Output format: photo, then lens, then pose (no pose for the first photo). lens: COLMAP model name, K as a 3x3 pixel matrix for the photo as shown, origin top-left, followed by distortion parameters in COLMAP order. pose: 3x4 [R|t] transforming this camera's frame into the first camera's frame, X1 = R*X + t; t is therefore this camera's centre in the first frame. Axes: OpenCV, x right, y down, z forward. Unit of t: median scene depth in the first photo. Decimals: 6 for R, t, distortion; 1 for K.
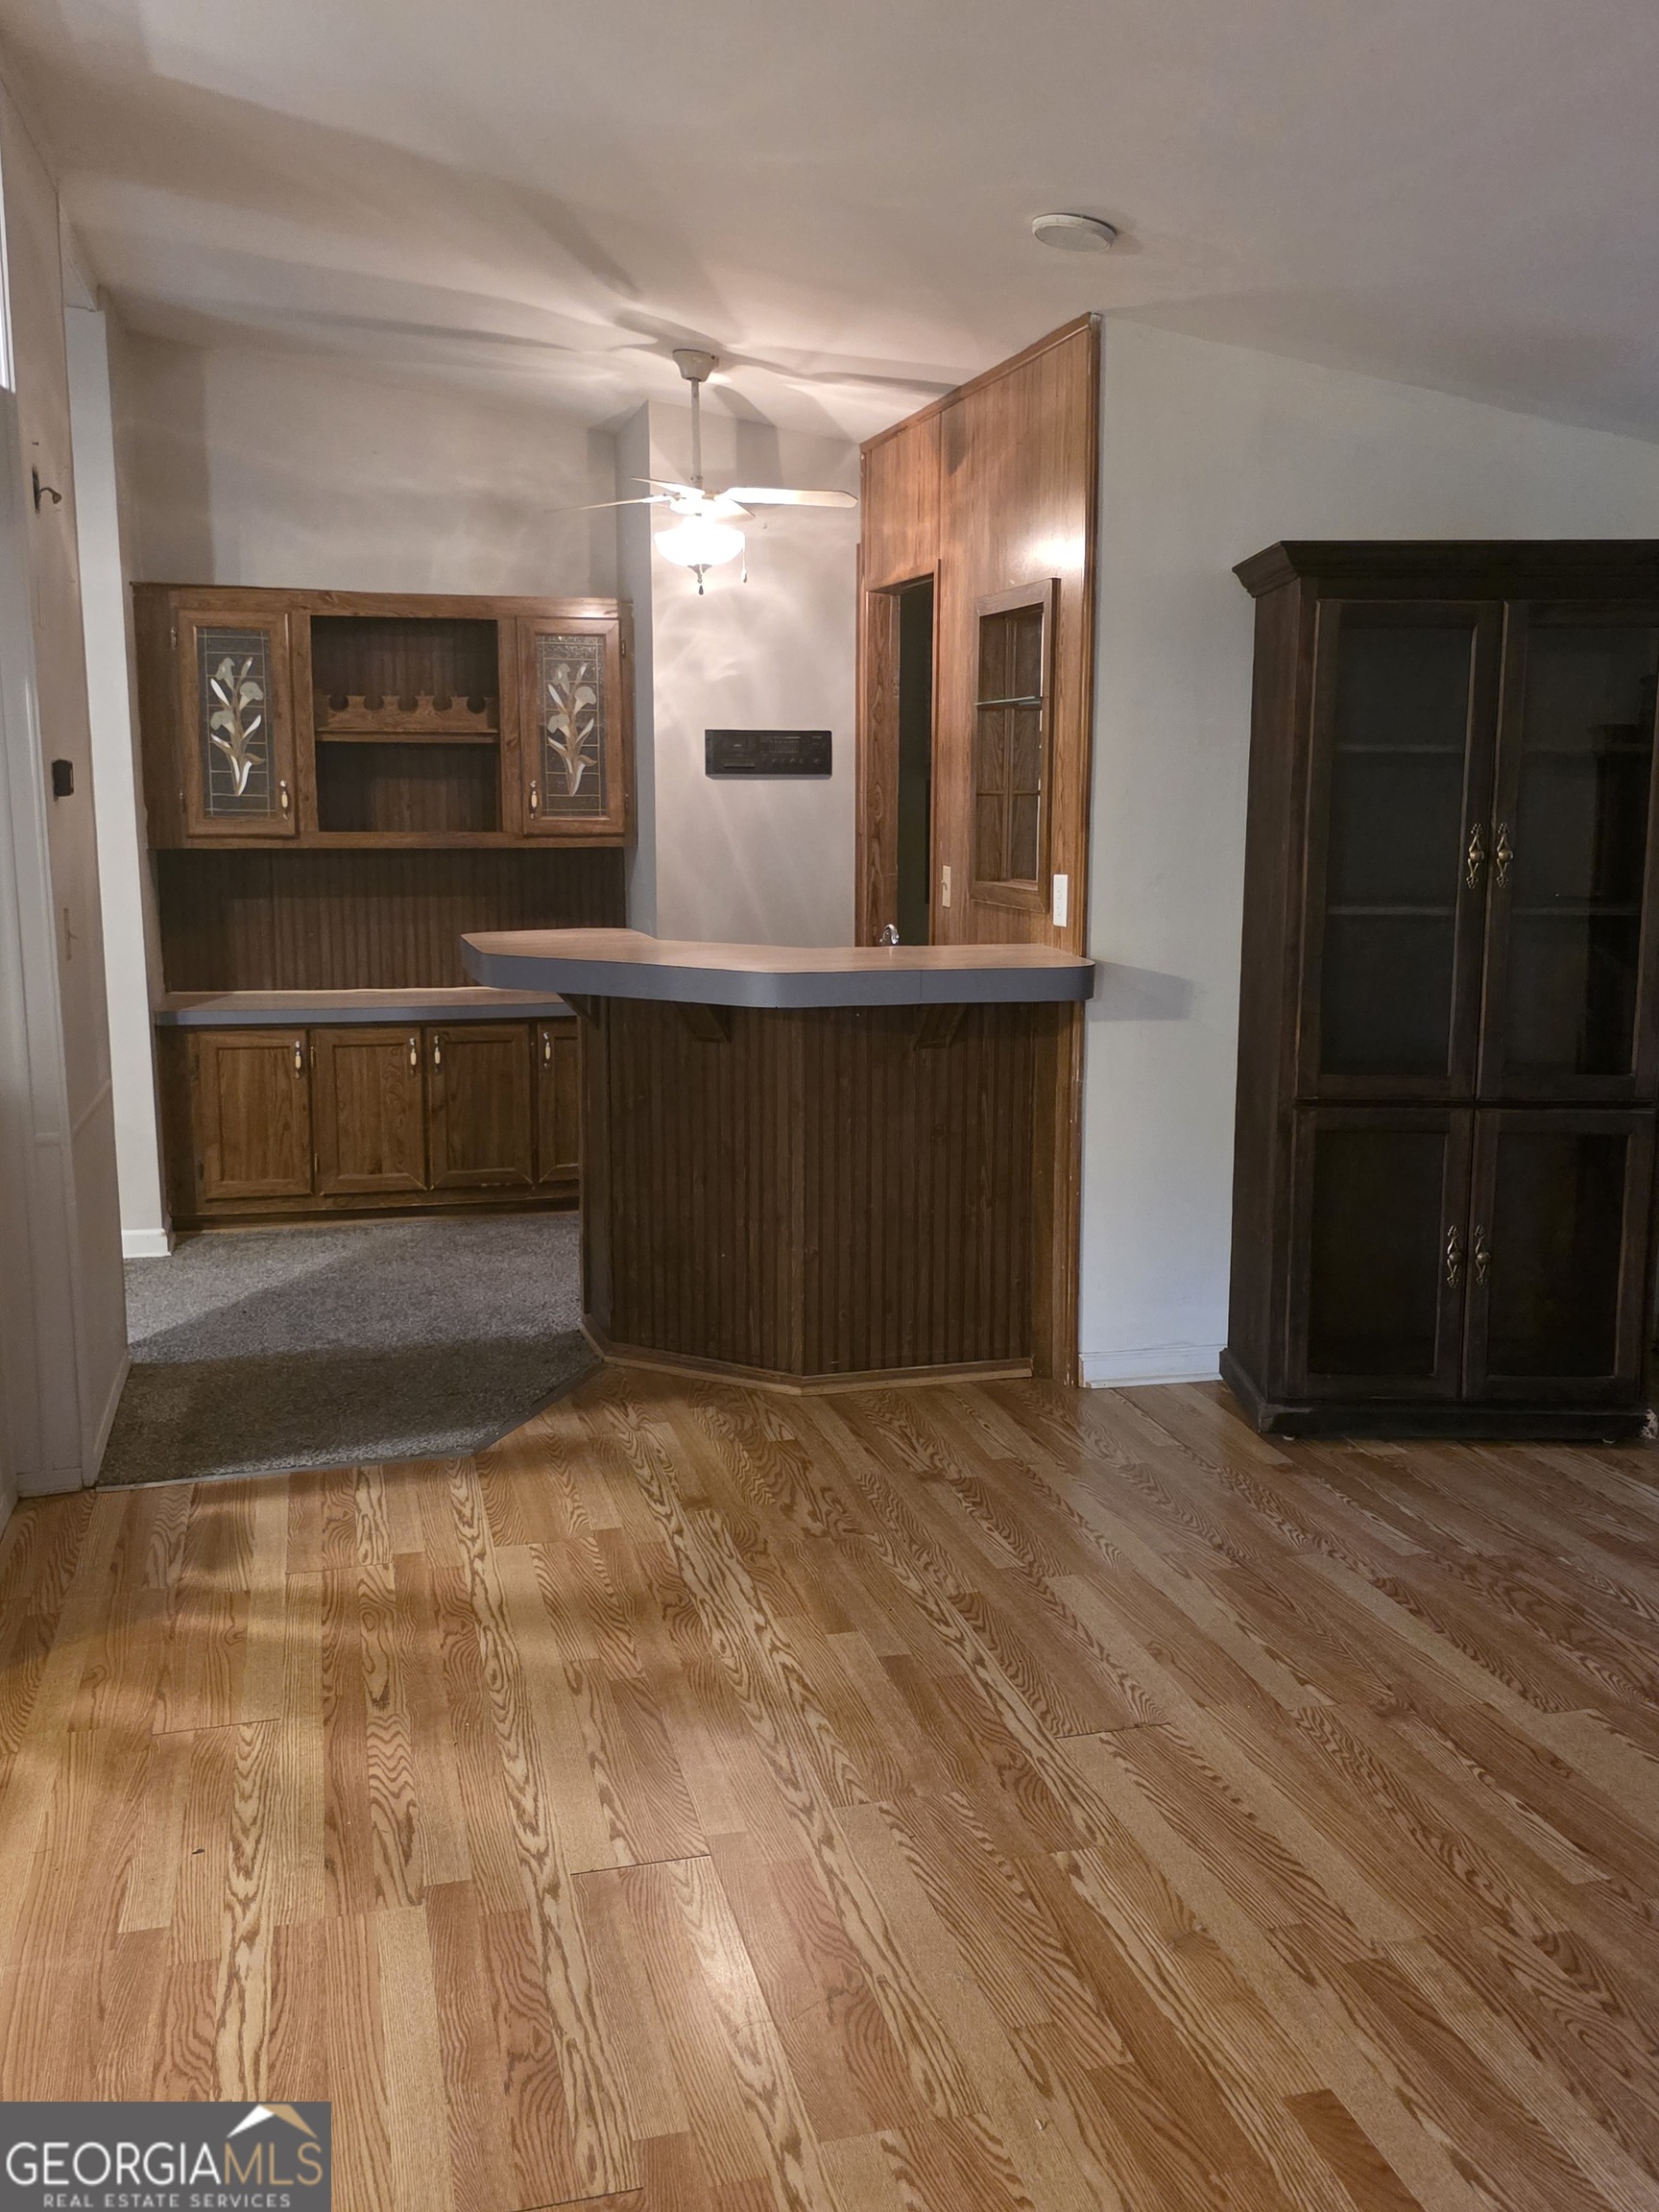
lens RADIAL K [[1995.8, 0, 825.0], [0, 1995.8, 1084.7], [0, 0, 1]] dist [0.081548, -0.065865]
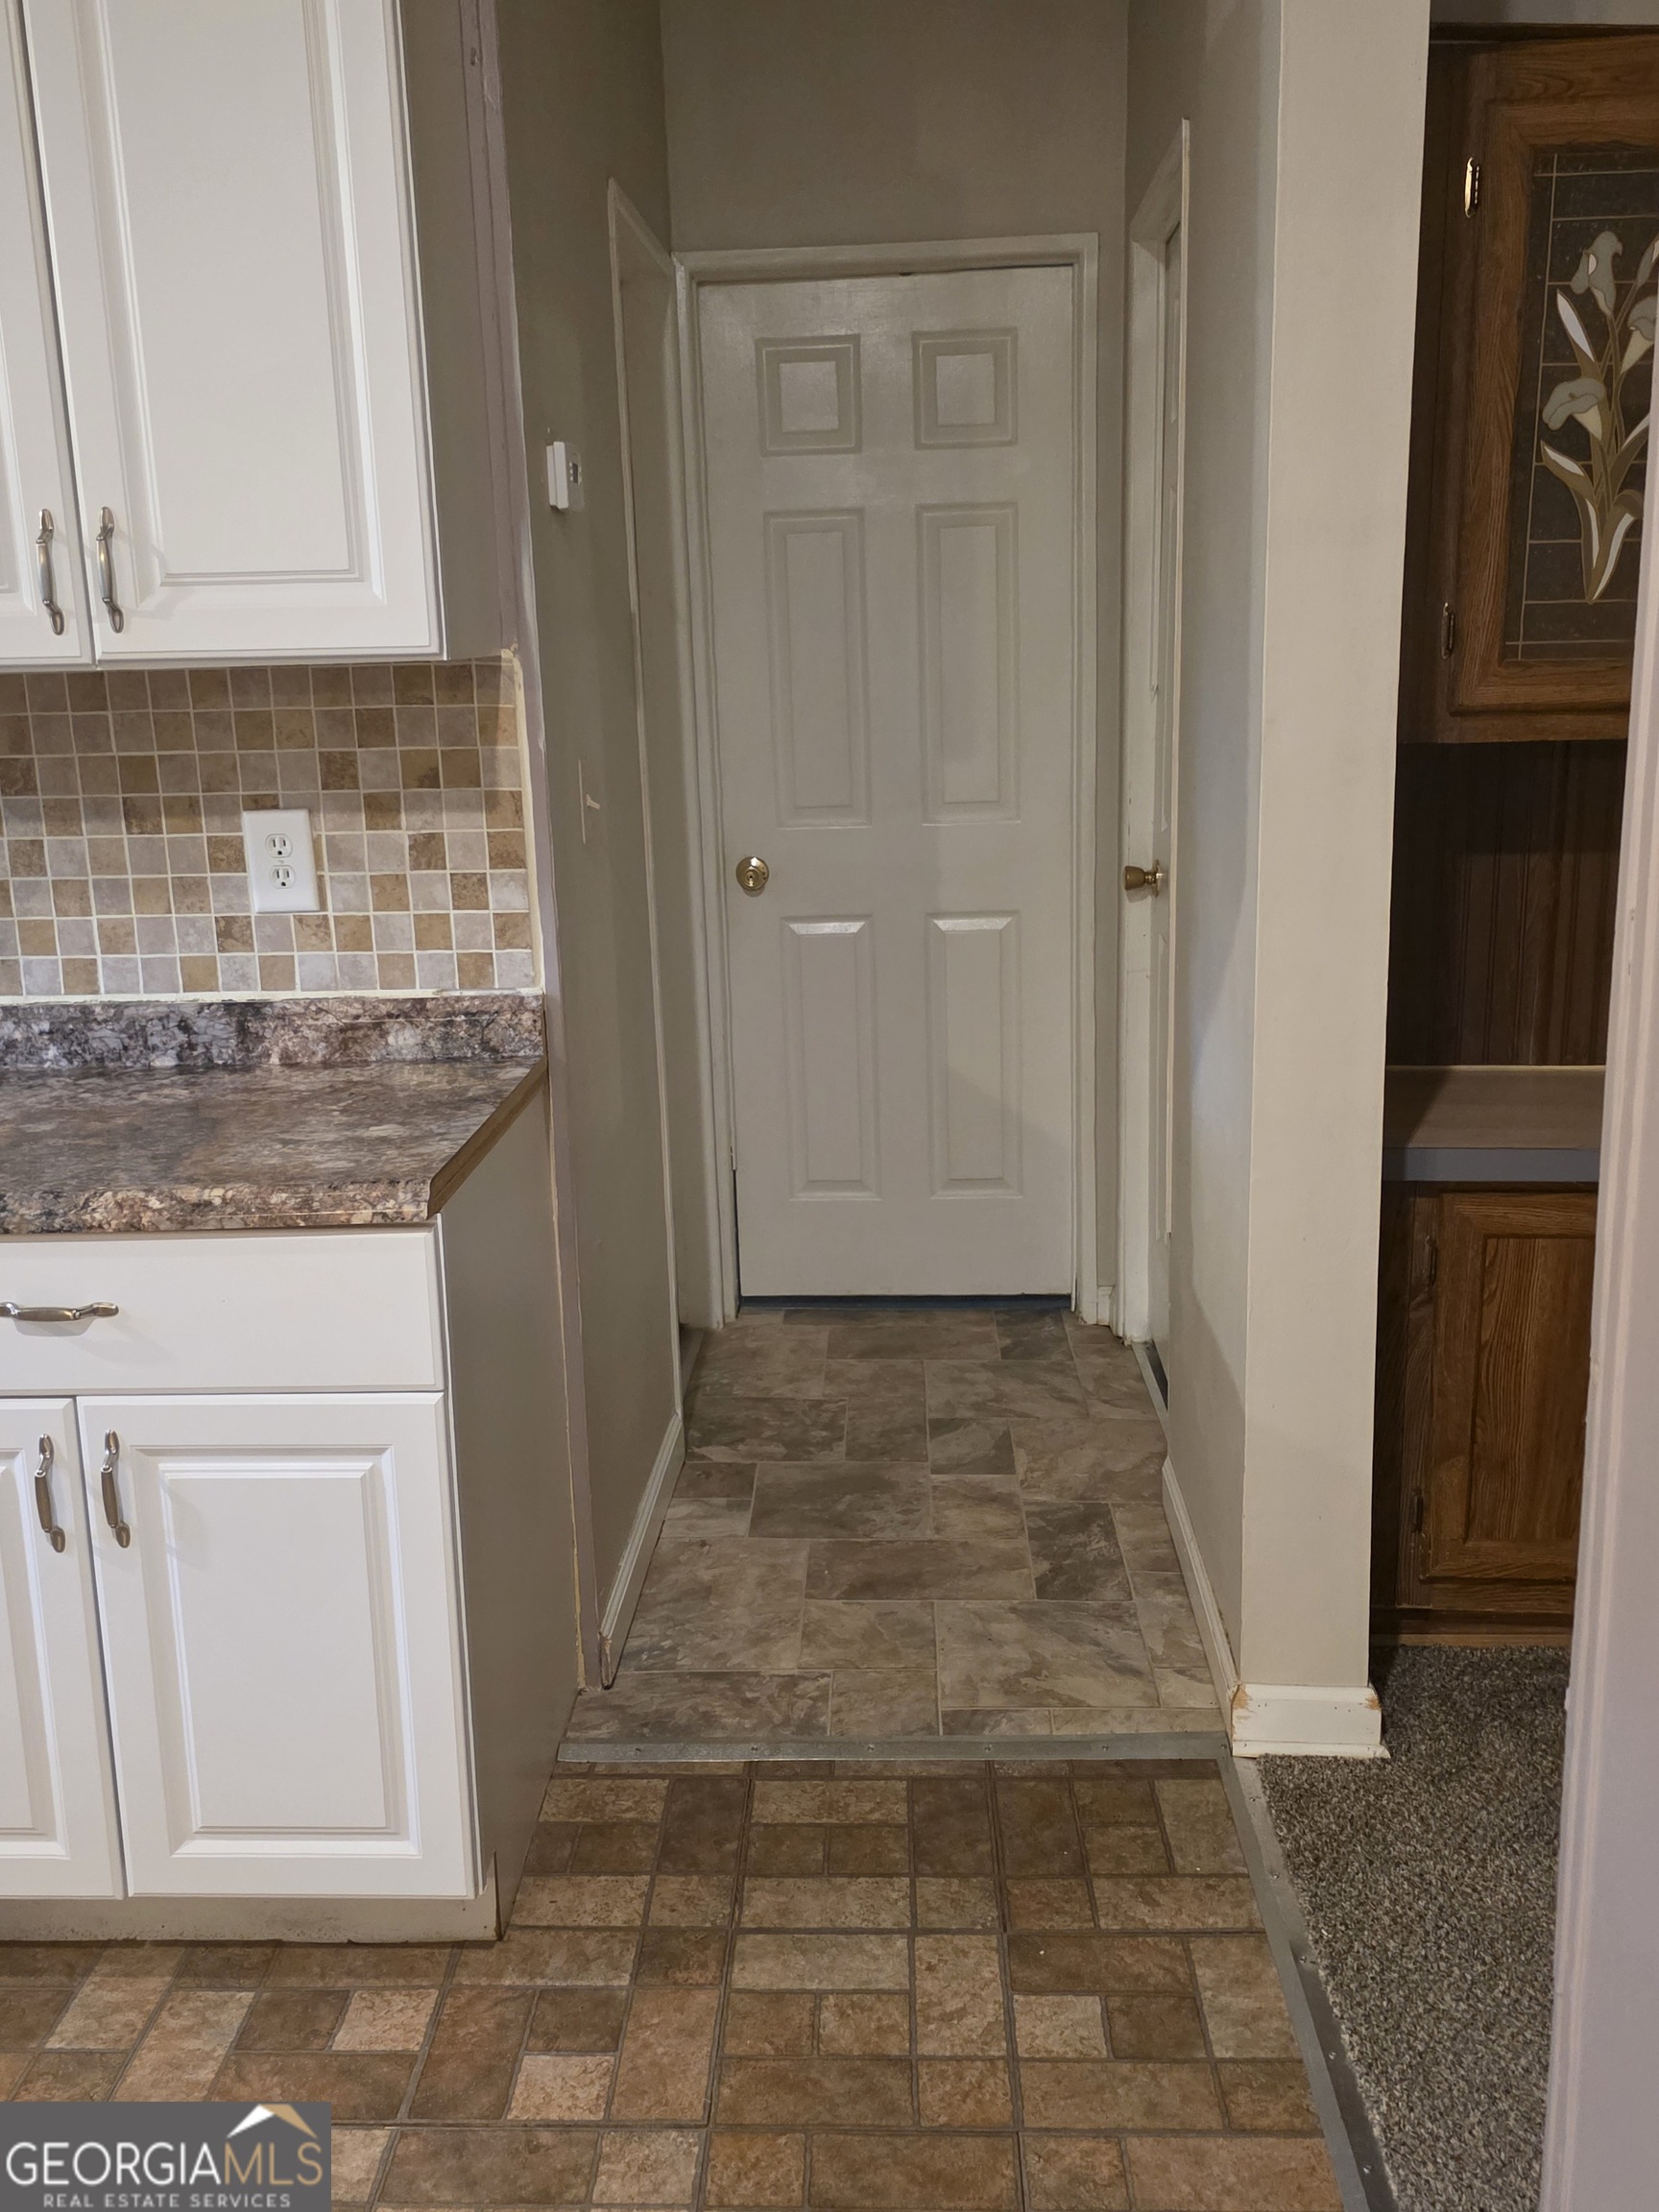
lens RADIAL K [[1995.8, 0, 802.6], [0, 1995.8, 1086.3], [0, 0, 1]] dist [0.081548, -0.065865]
pose [[0.955656, 0.041110, -0.291602, -0.321914], [-0.019744, 0.996925, 0.075838, -0.077738], [0.293822, -0.066717, 0.953529, 0.579507]]
